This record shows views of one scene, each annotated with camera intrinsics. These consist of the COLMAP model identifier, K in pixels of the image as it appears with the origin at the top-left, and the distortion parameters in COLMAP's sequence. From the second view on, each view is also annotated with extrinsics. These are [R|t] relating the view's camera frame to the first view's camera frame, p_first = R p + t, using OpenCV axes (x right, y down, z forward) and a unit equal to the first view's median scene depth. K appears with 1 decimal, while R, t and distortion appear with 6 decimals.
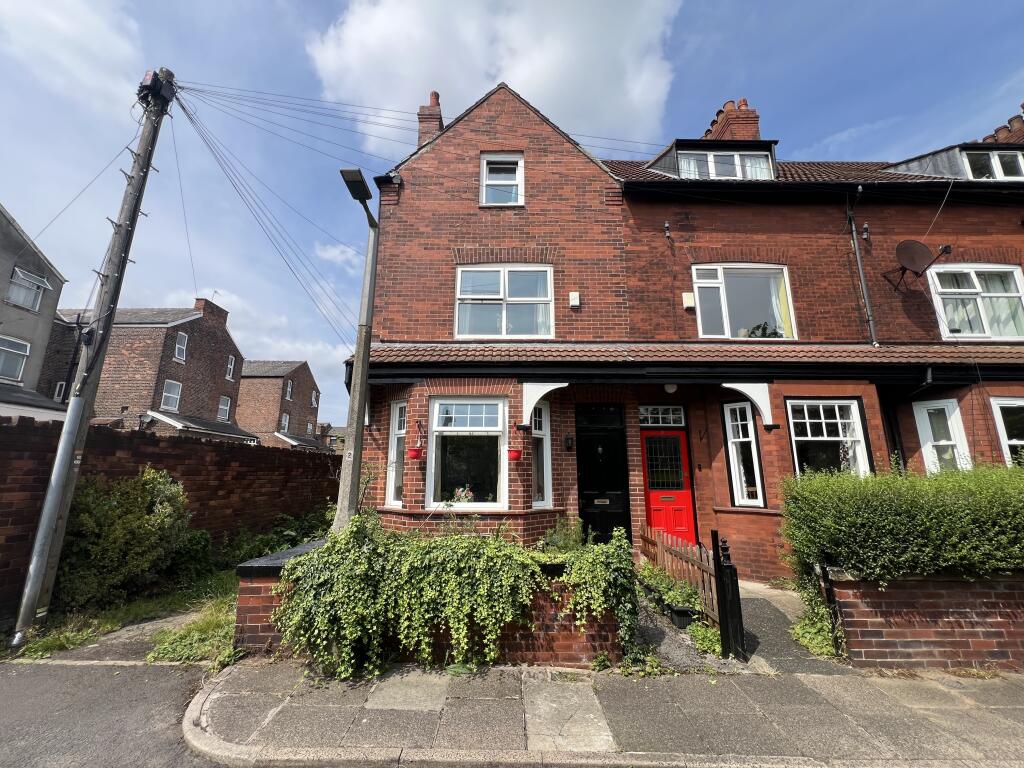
lens RADIAL K [[408.8, 0, 507.8], [0, 408.8, 385.1], [0, 0, 1]] dist [-0.002953, 0.000415]
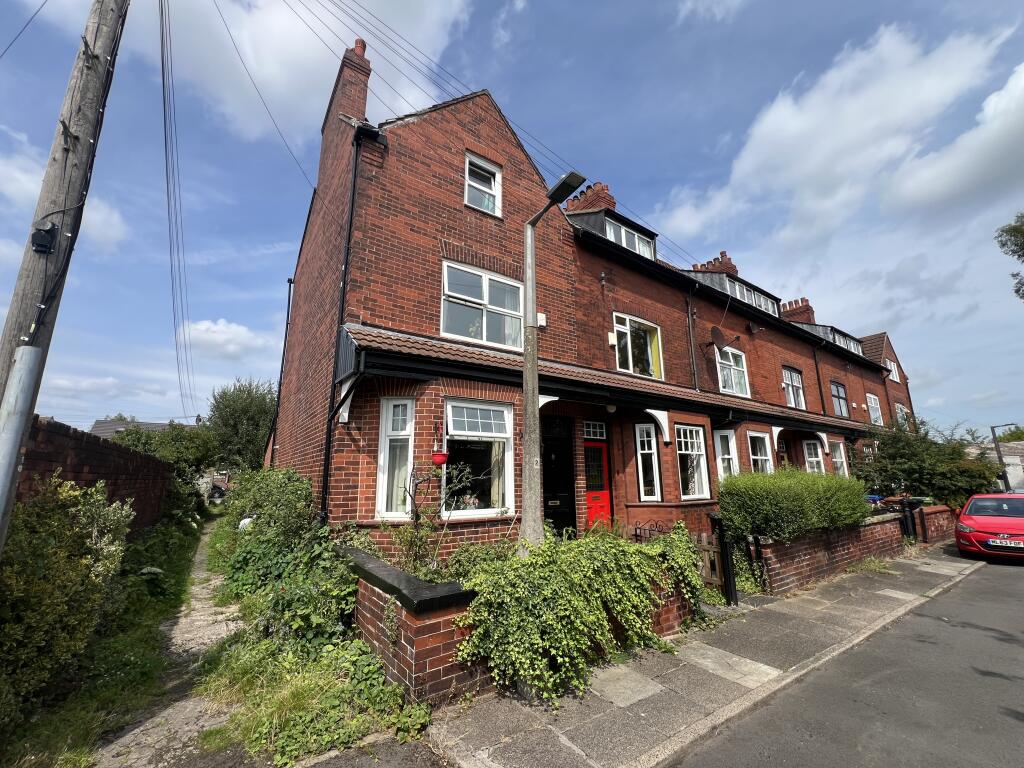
lens RADIAL K [[408.8, 0, 508.9], [0, 408.8, 384.9], [0, 0, 1]] dist [-0.002953, 0.000415]
pose [[0.825296, 0.114887, 0.552890, -0.534938], [-0.111444, 0.992966, -0.039981, 0.019523], [-0.553594, -0.028620, 0.832295, 0.133345]]
